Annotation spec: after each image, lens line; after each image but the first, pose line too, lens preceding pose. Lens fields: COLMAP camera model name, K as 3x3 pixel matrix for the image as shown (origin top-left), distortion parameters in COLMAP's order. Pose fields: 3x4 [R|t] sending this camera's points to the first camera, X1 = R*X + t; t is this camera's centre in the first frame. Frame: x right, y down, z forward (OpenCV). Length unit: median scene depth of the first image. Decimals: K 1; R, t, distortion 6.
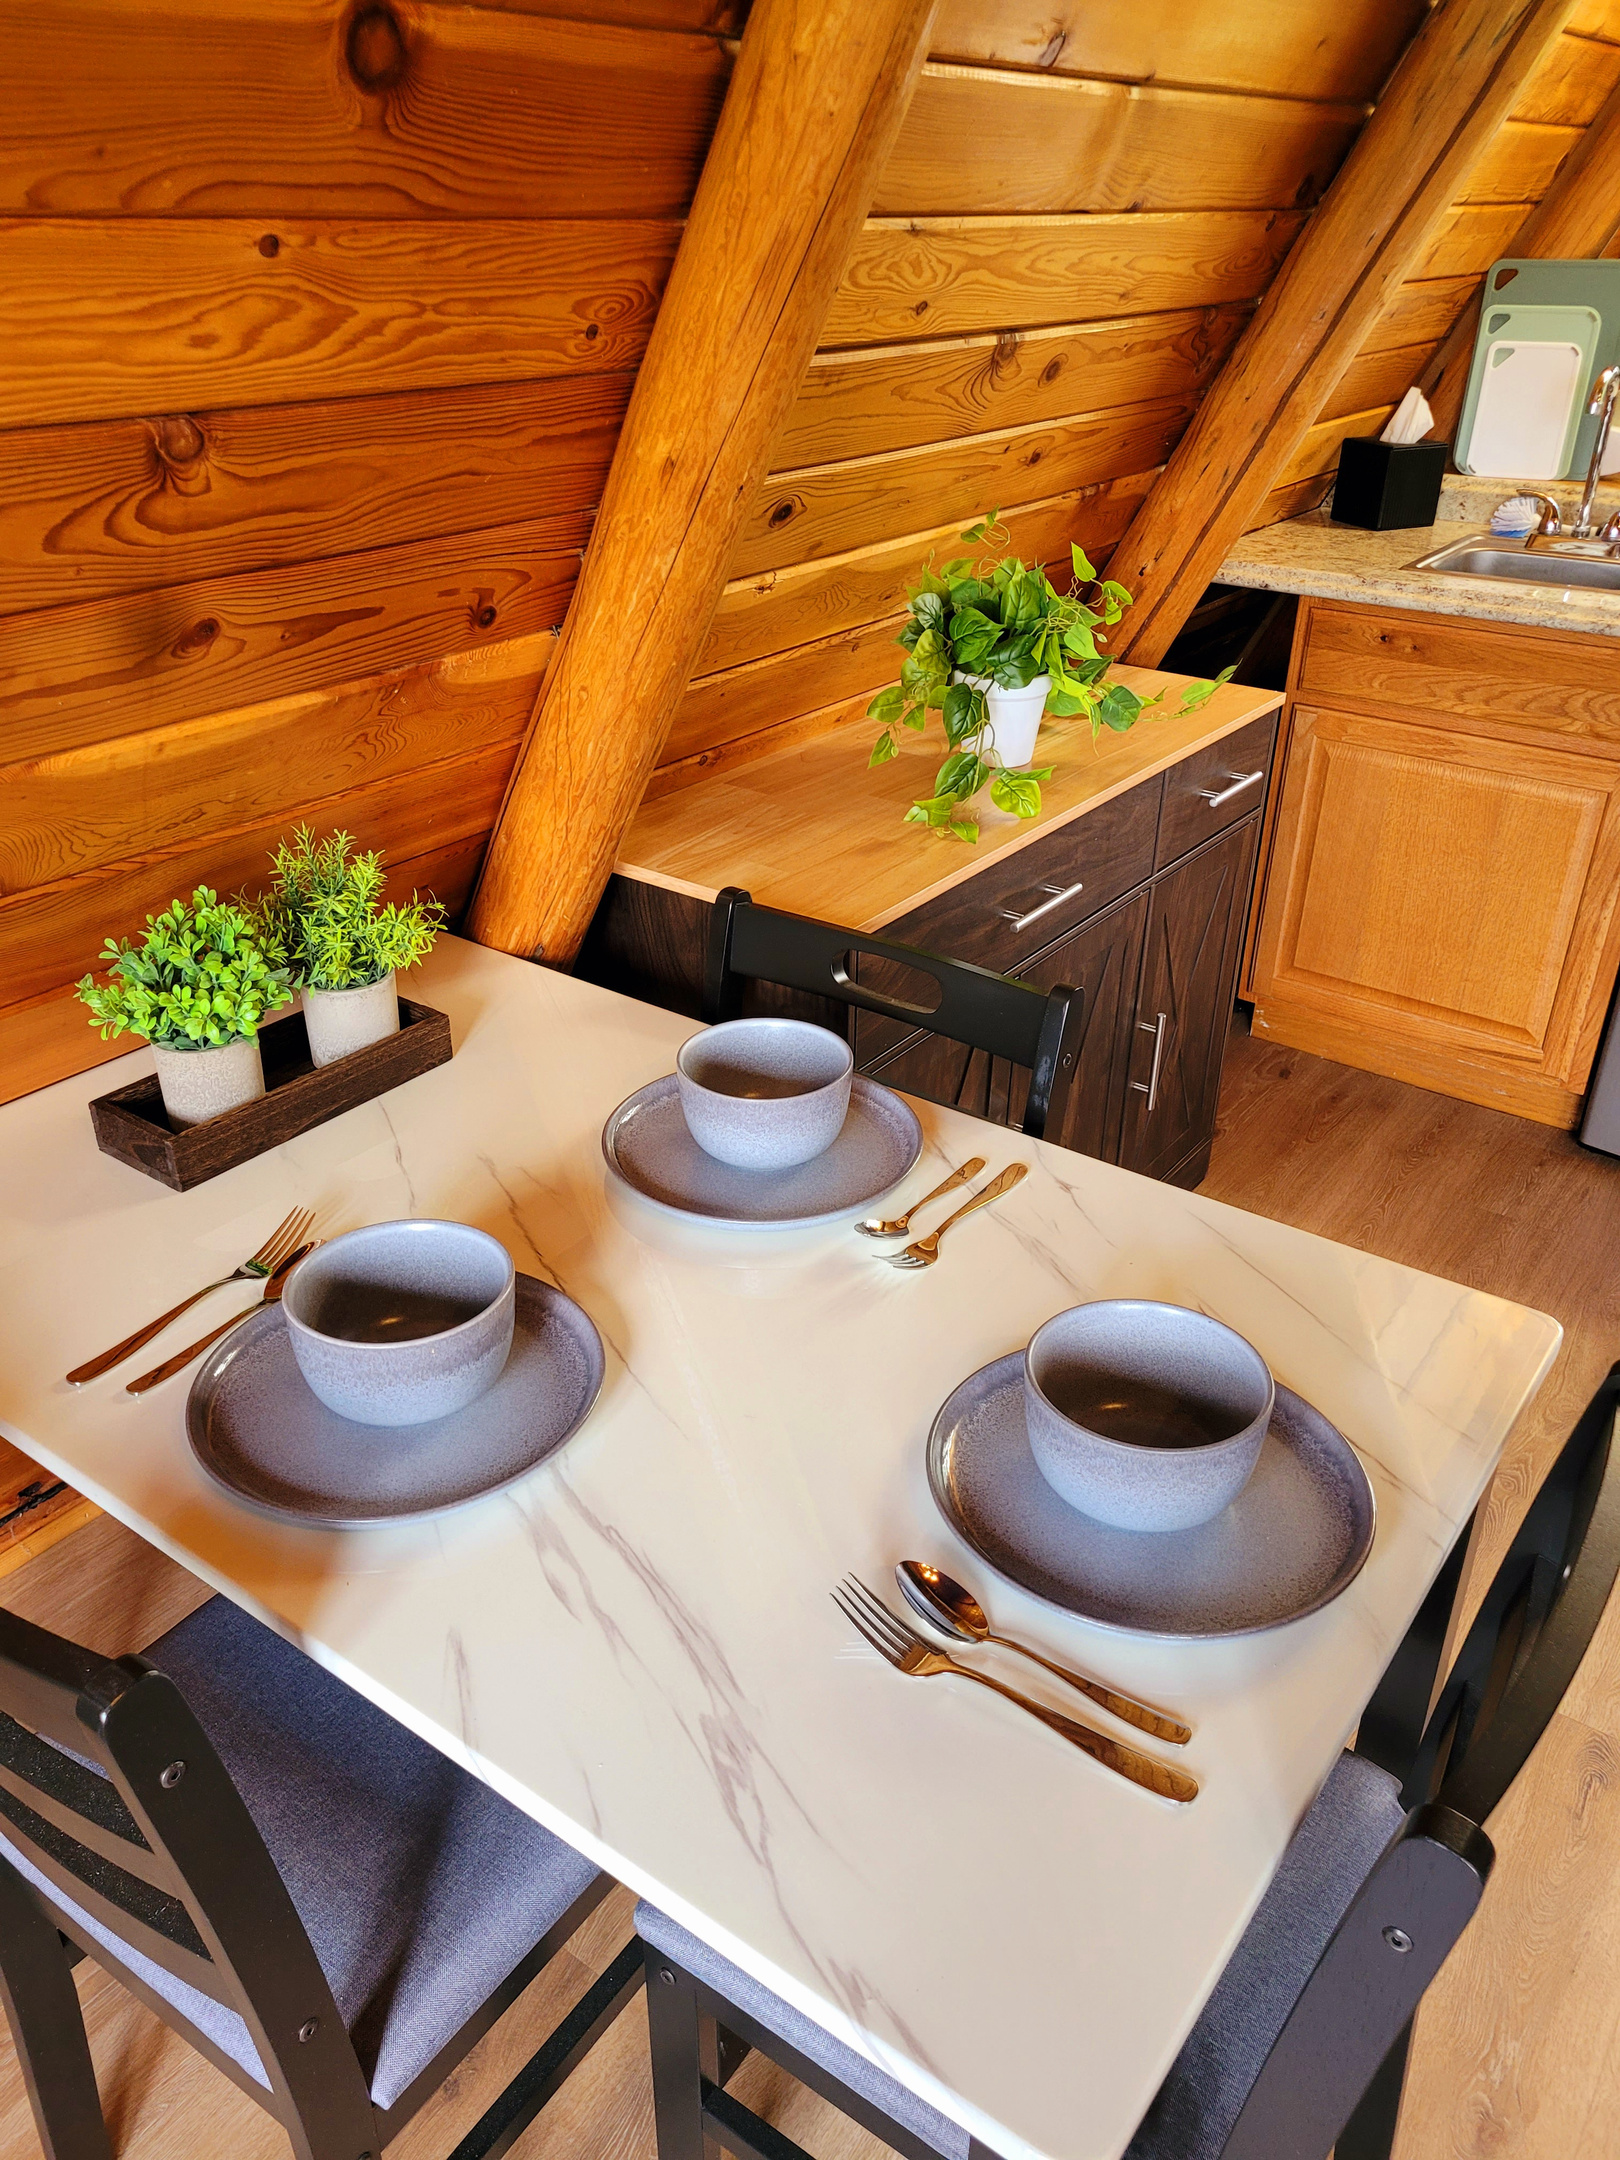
lens RADIAL K [[1653.7, 0, 810.0], [0, 1653.7, 1080.0], [0, 0, 1]] dist [0.018524, 0.001650]
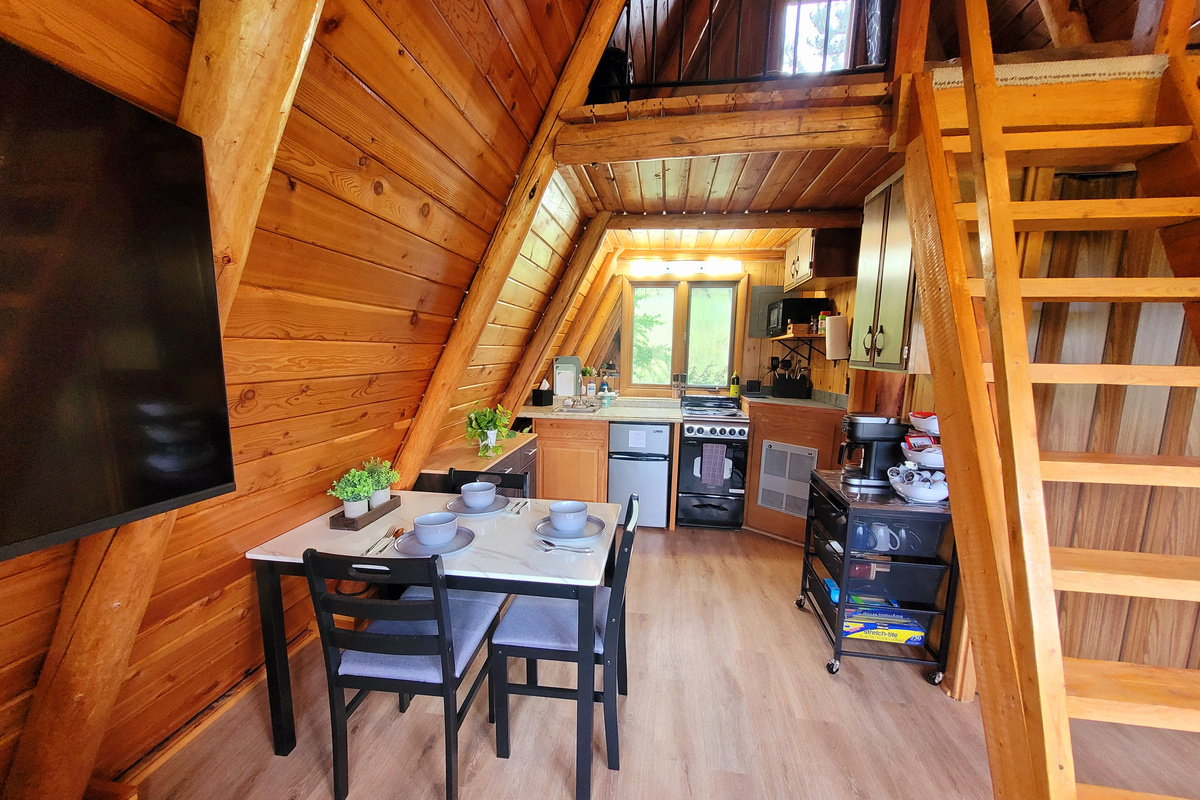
lens RADIAL K [[478.5, 0, 597.4], [0, 478.5, 418.3], [0, 0, 1]] dist [0.000633, 0.000032]
pose [[0.882024, -0.064339, 0.466791, -0.343933], [0.217406, 0.934457, -0.282001, 0.260330], [-0.418053, 0.350214, 0.838201, -0.447728]]
